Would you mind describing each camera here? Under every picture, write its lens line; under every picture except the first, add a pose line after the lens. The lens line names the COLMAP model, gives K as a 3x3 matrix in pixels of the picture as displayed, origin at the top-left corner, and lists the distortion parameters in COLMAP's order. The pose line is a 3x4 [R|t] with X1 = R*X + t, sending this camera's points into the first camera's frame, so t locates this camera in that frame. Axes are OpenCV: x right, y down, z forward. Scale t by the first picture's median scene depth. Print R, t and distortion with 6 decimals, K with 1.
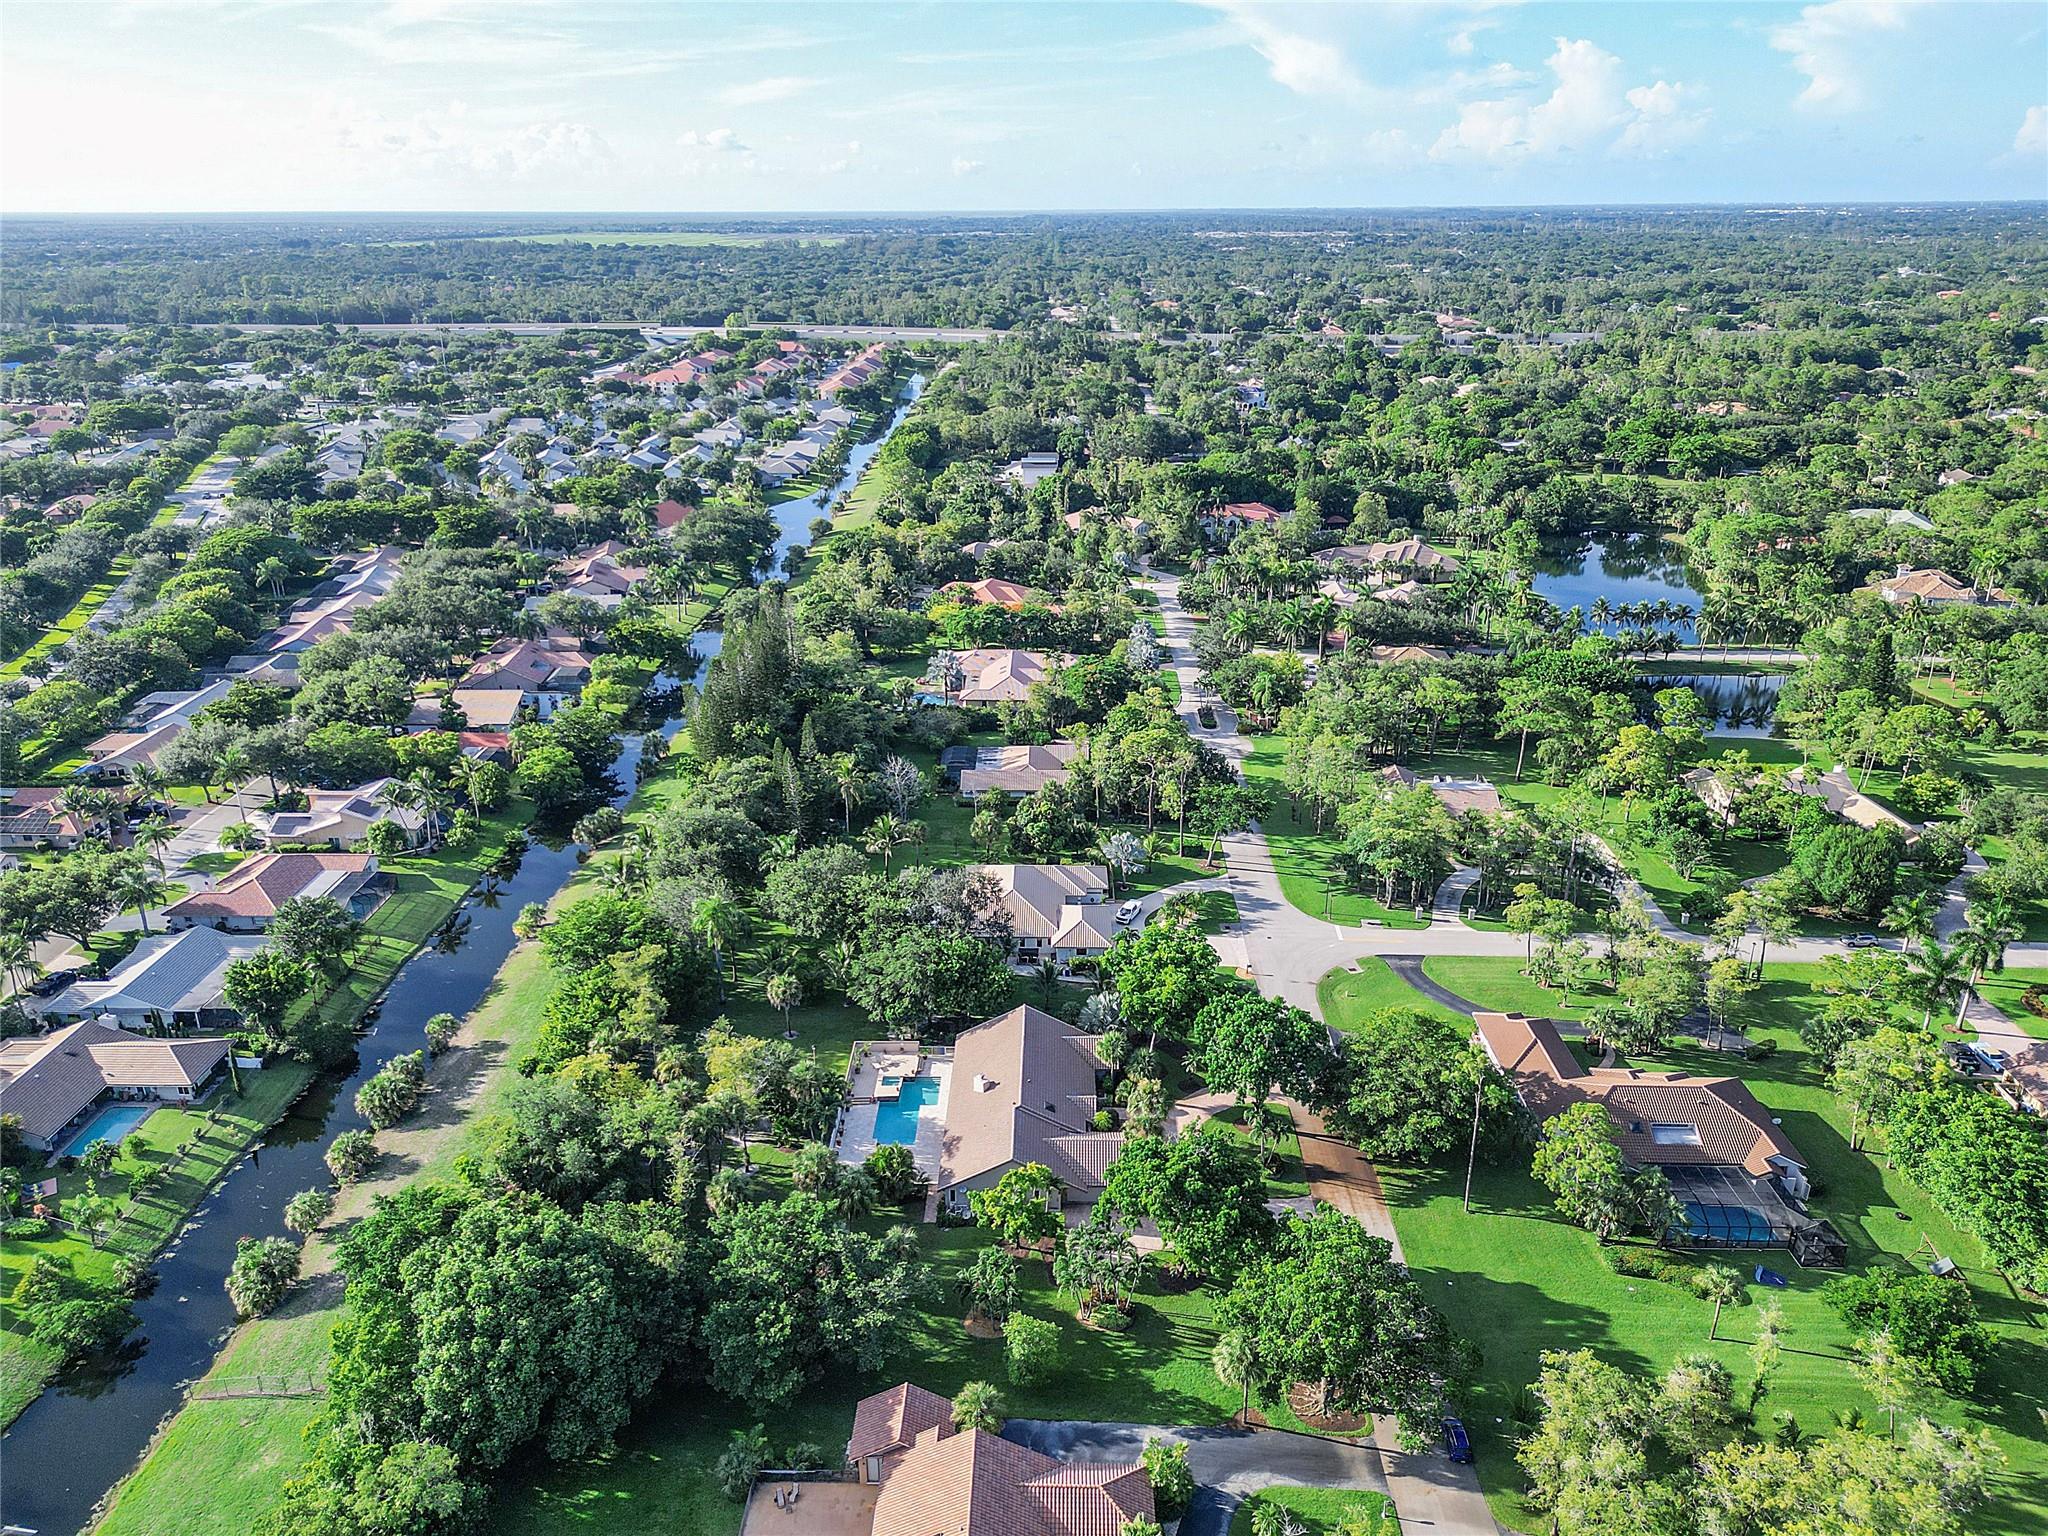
lens RADIAL K [[1426.2, 0, 994.4], [0, 1426.2, 766.6], [0, 0, 1]] dist [0.095154, -0.120036]
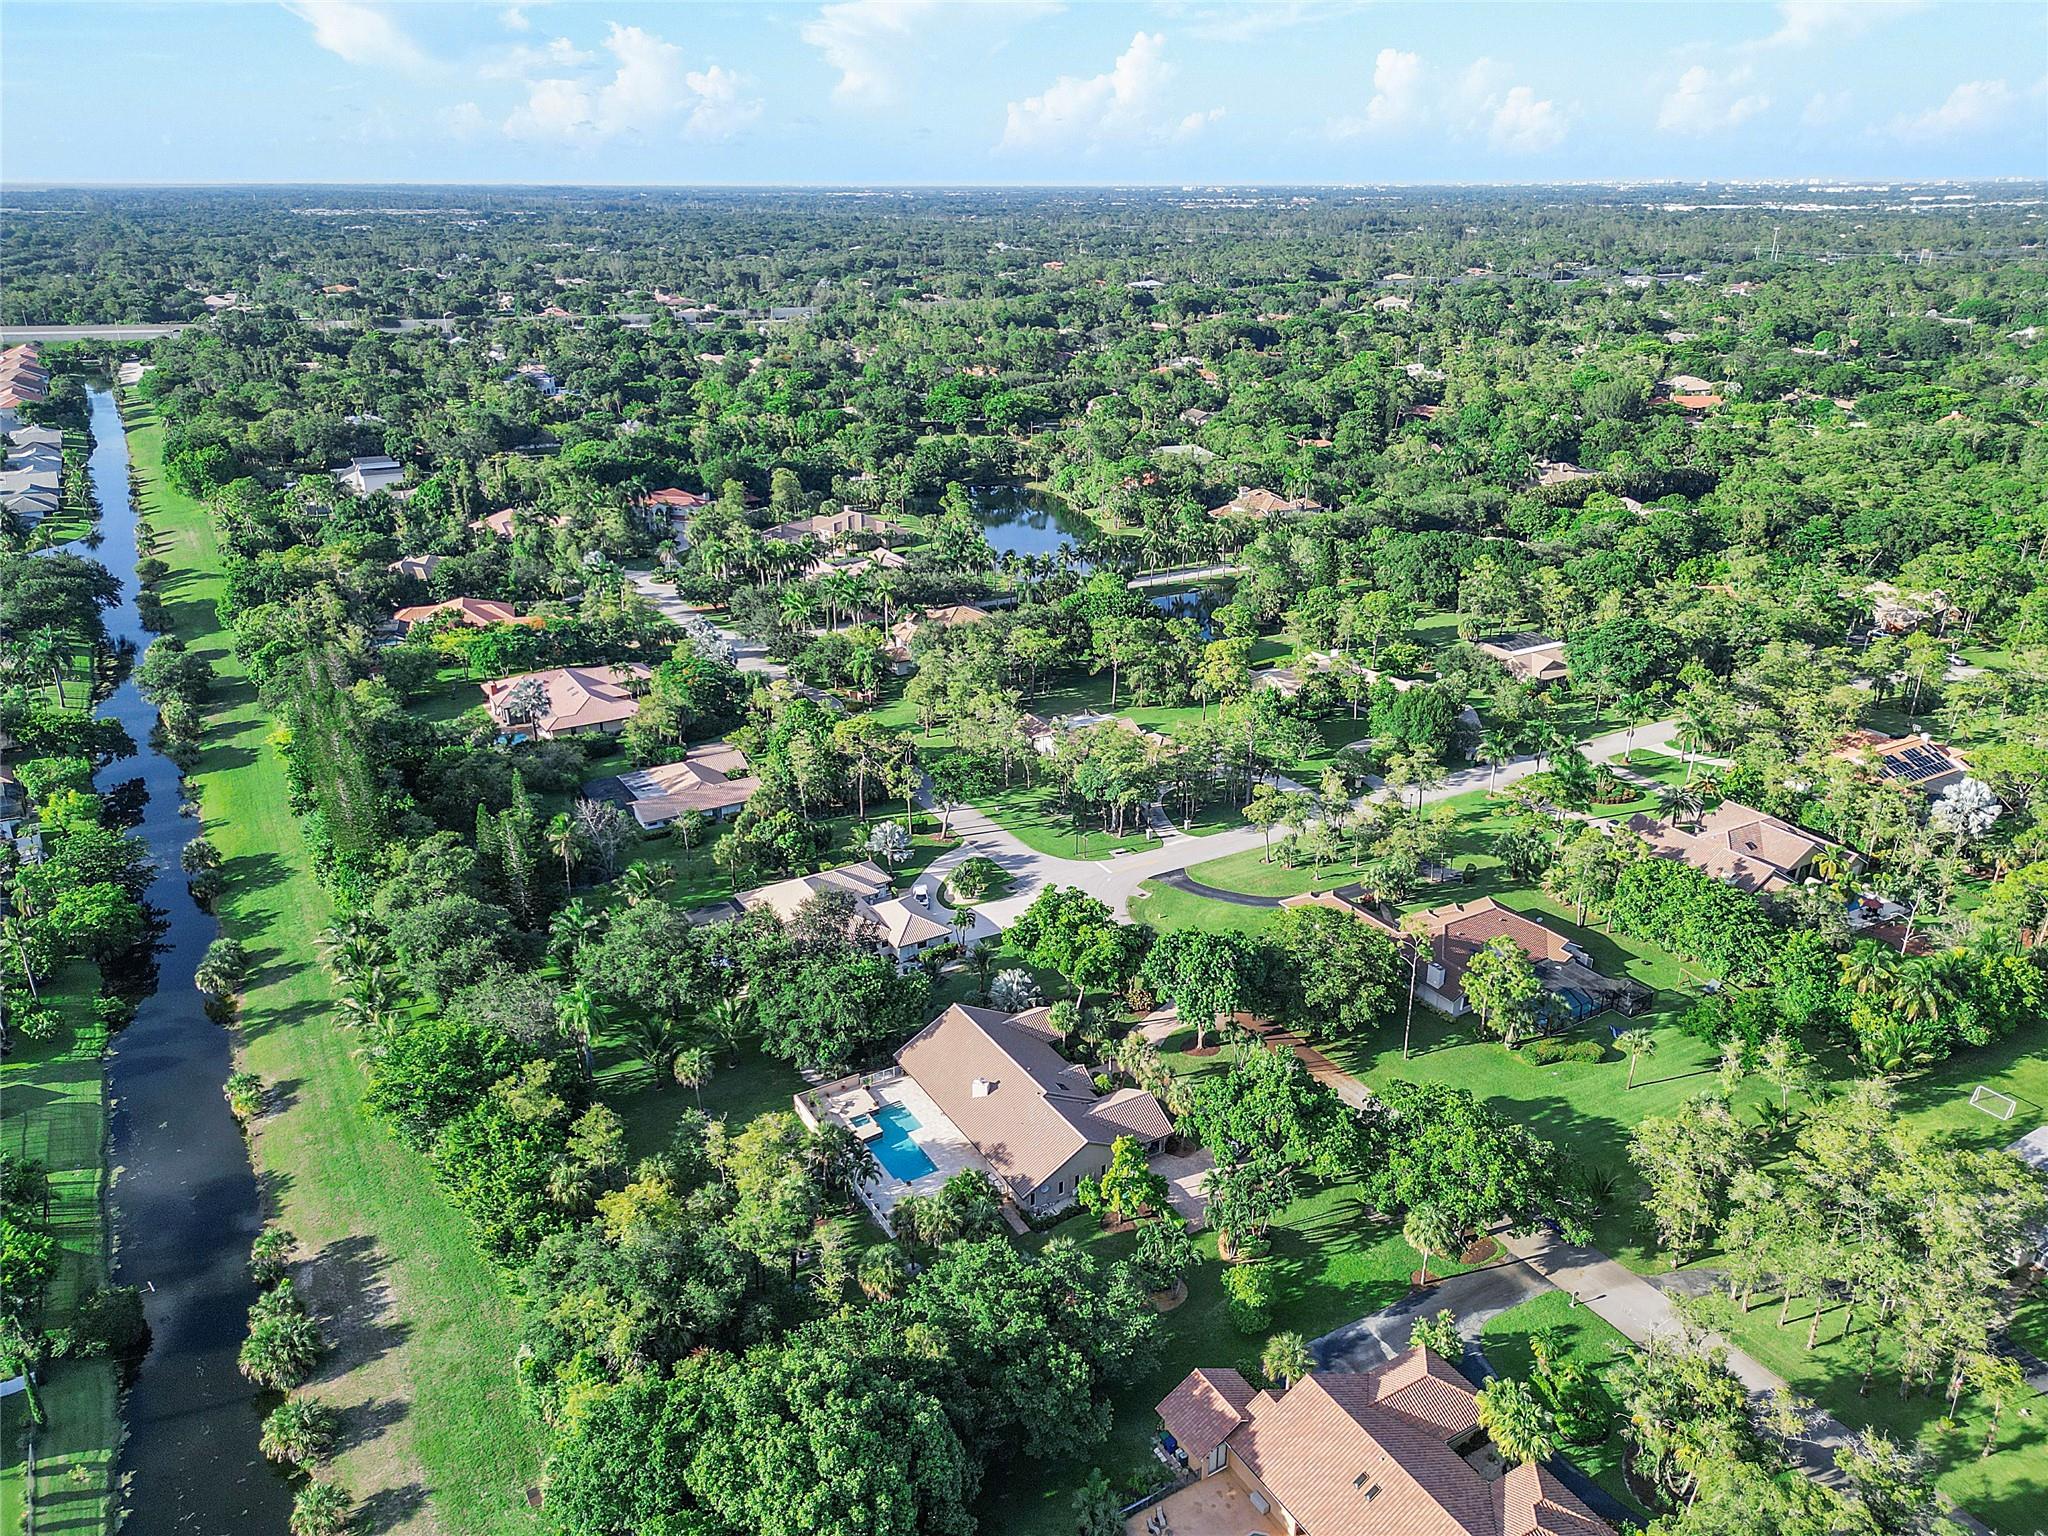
lens RADIAL K [[1426.2, 0, 994.4], [0, 1426.2, 766.6], [0, 0, 1]] dist [0.095154, -0.120036]
pose [[0.847168, -0.196323, 0.493725, -0.325271], [0.189983, 0.979726, 0.063590, -0.040056], [-0.496199, 0.039928, 0.867290, 0.100794]]
